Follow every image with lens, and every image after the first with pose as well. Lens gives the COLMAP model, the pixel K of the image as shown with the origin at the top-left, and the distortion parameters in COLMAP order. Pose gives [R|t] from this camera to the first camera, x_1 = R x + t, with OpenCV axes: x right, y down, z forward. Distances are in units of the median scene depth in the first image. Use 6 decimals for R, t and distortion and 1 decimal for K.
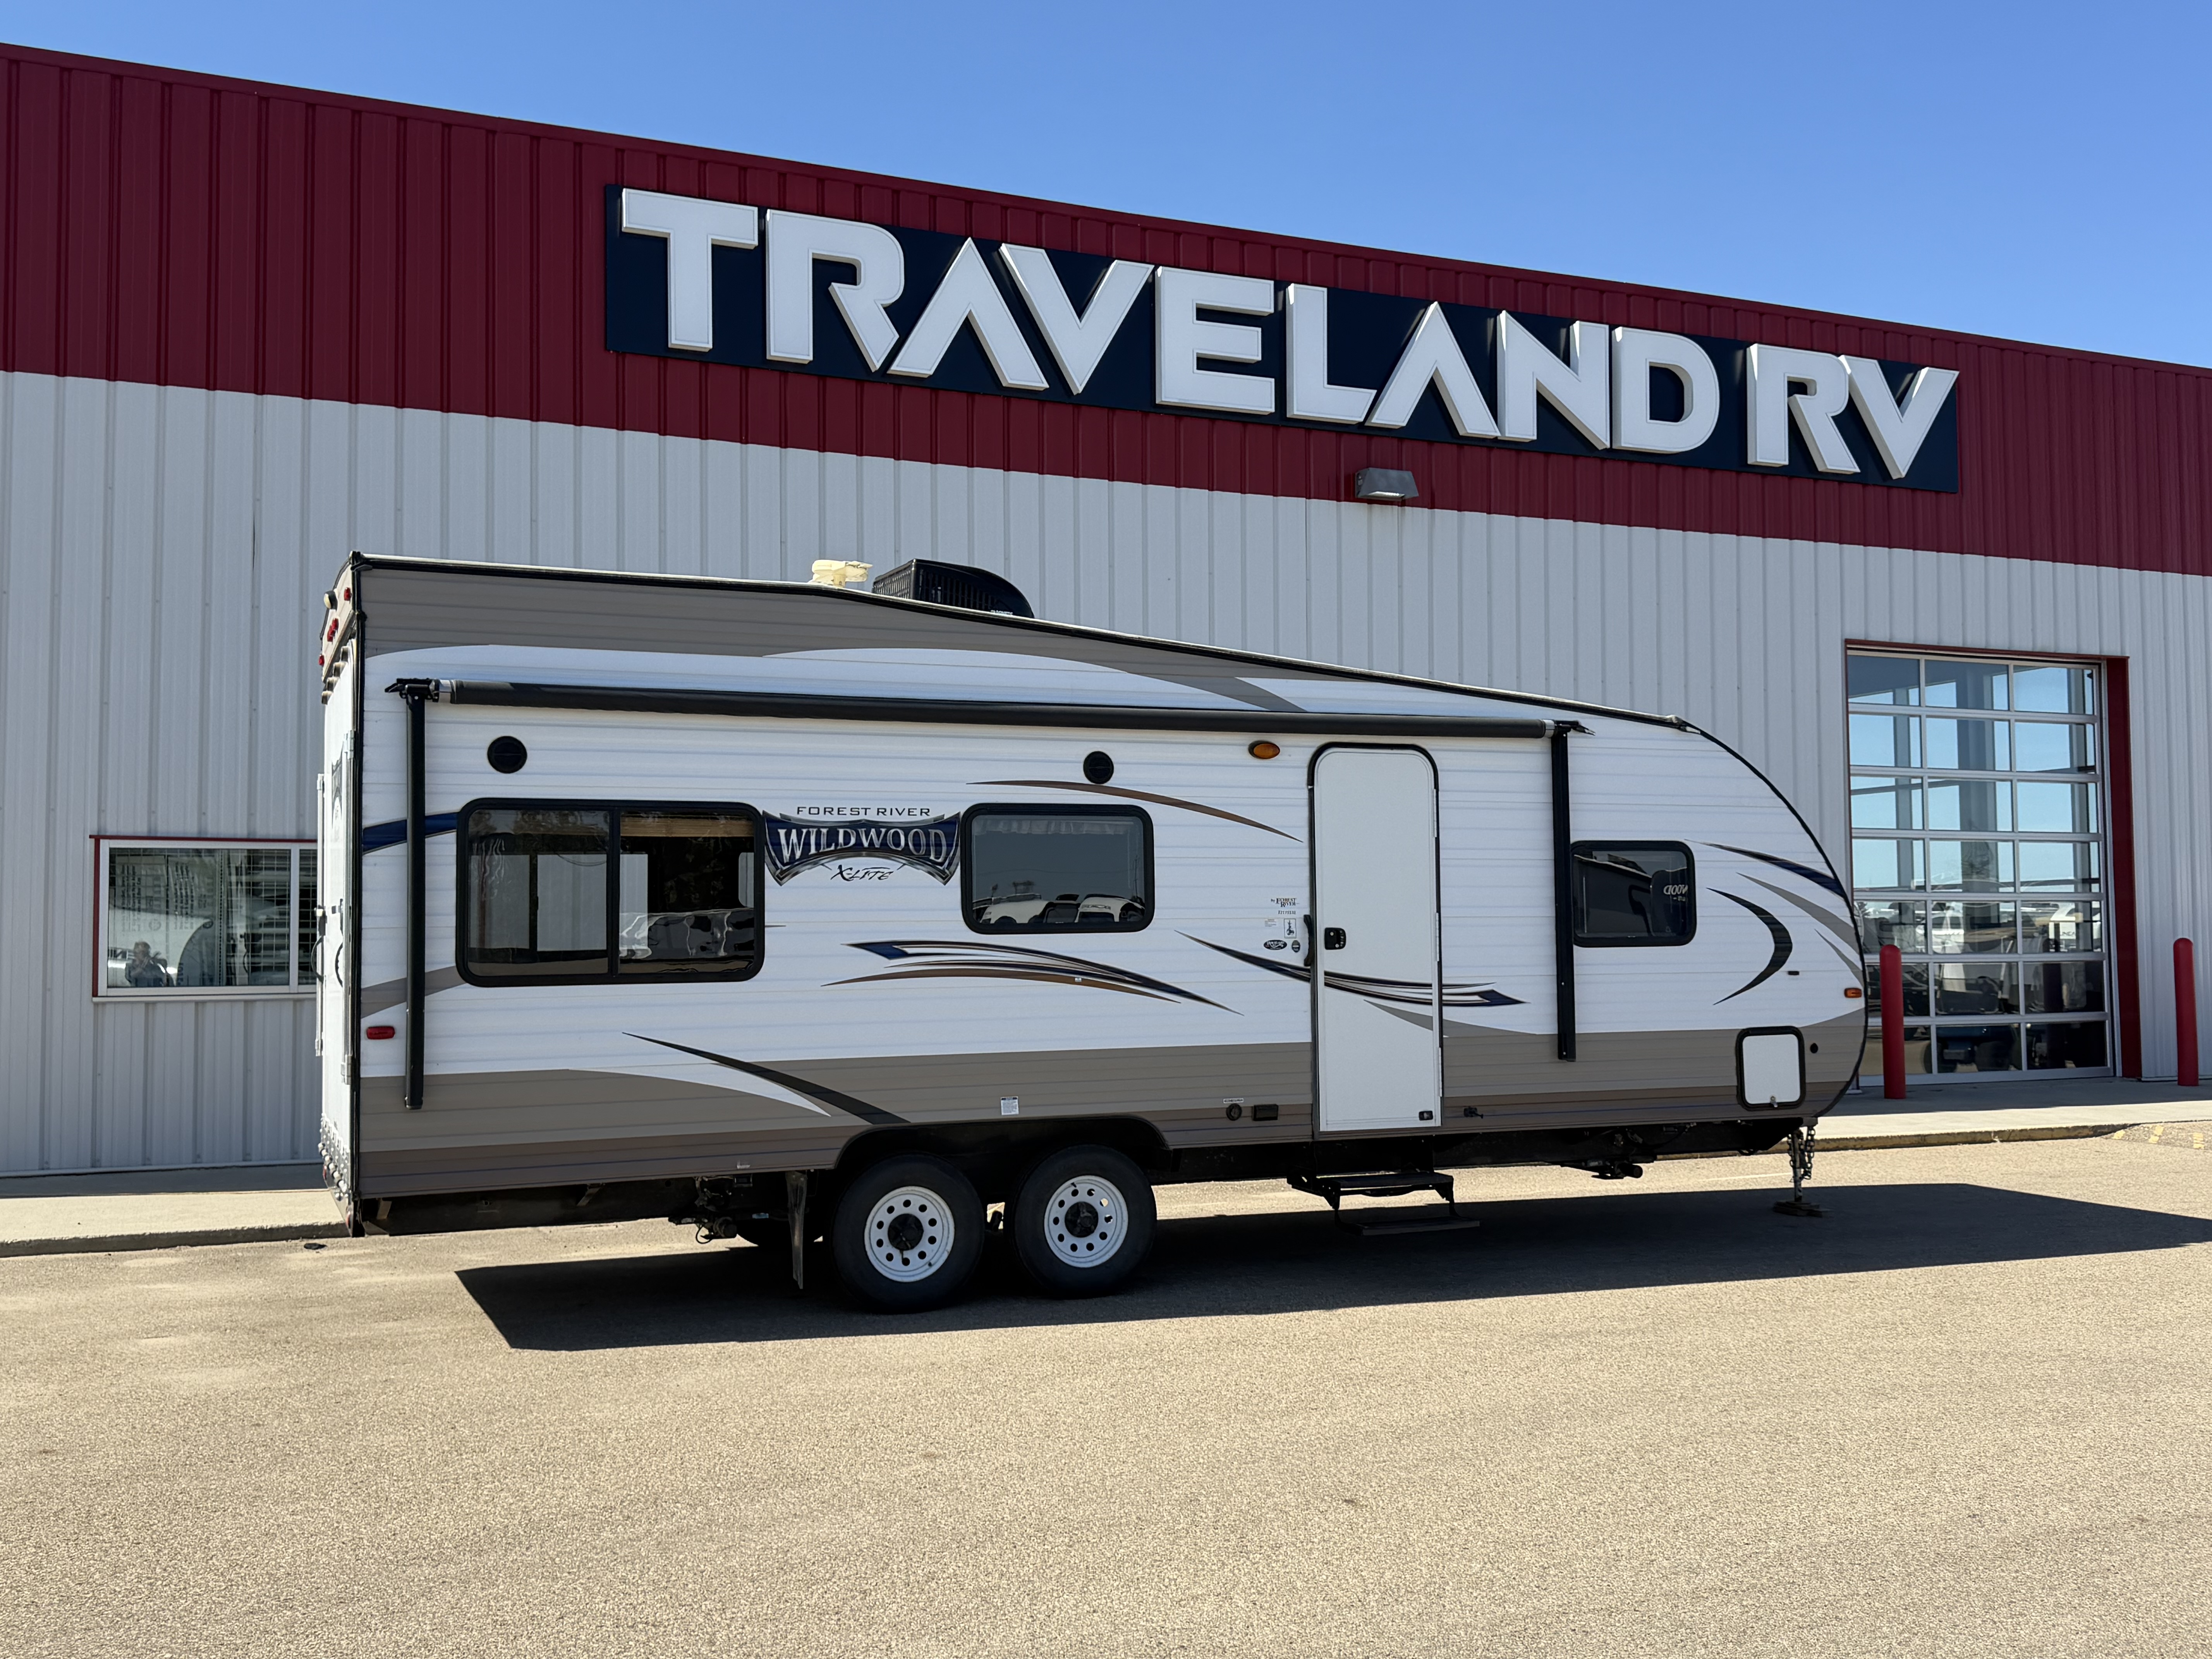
lens RADIAL K [[2169.0, 0, 1106.0], [0, 2169.0, 829.5], [0, 0, 1]] dist [0.131968, -0.002081]
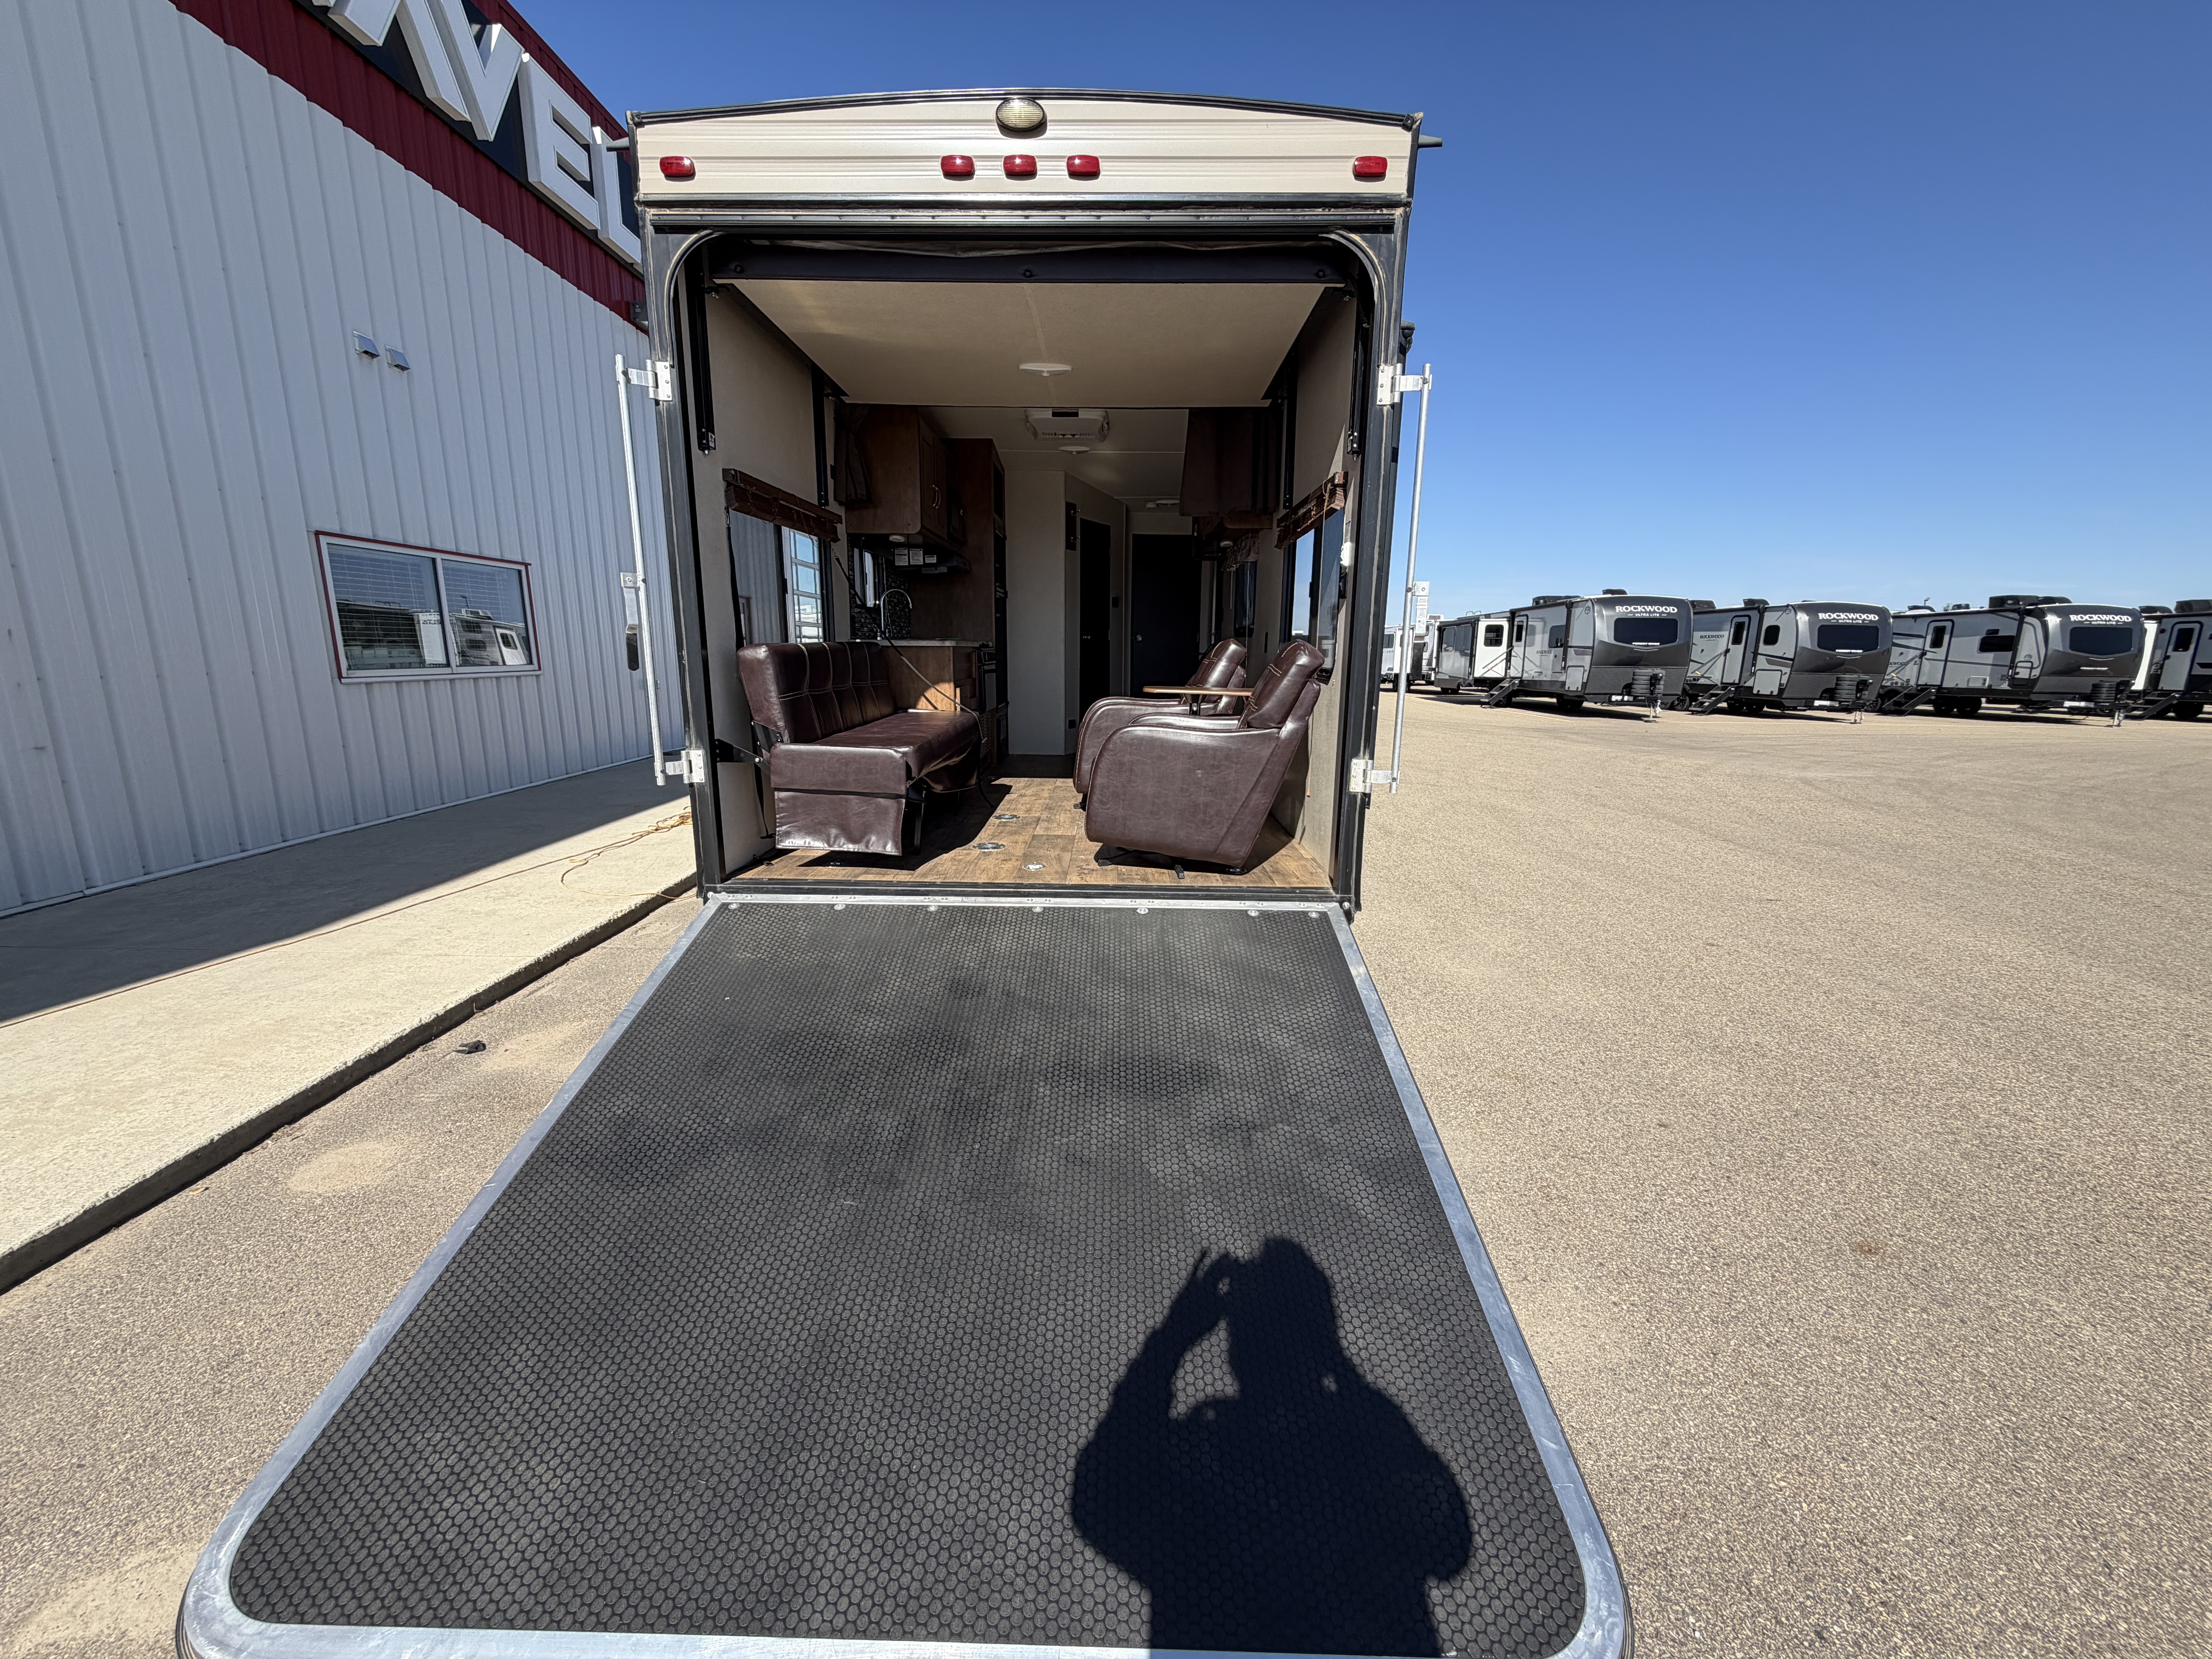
lens RADIAL K [[896.2, 0, 1106.0], [0, 896.2, 829.5], [0, 0, 1]] dist [0.002160, 0.000168]
pose [[0.393551, -0.171596, 0.903146, -0.592093], [-0.057766, 0.975867, 0.210585, 0.049085], [-0.917486, -0.135047, 0.374142, 0.787862]]
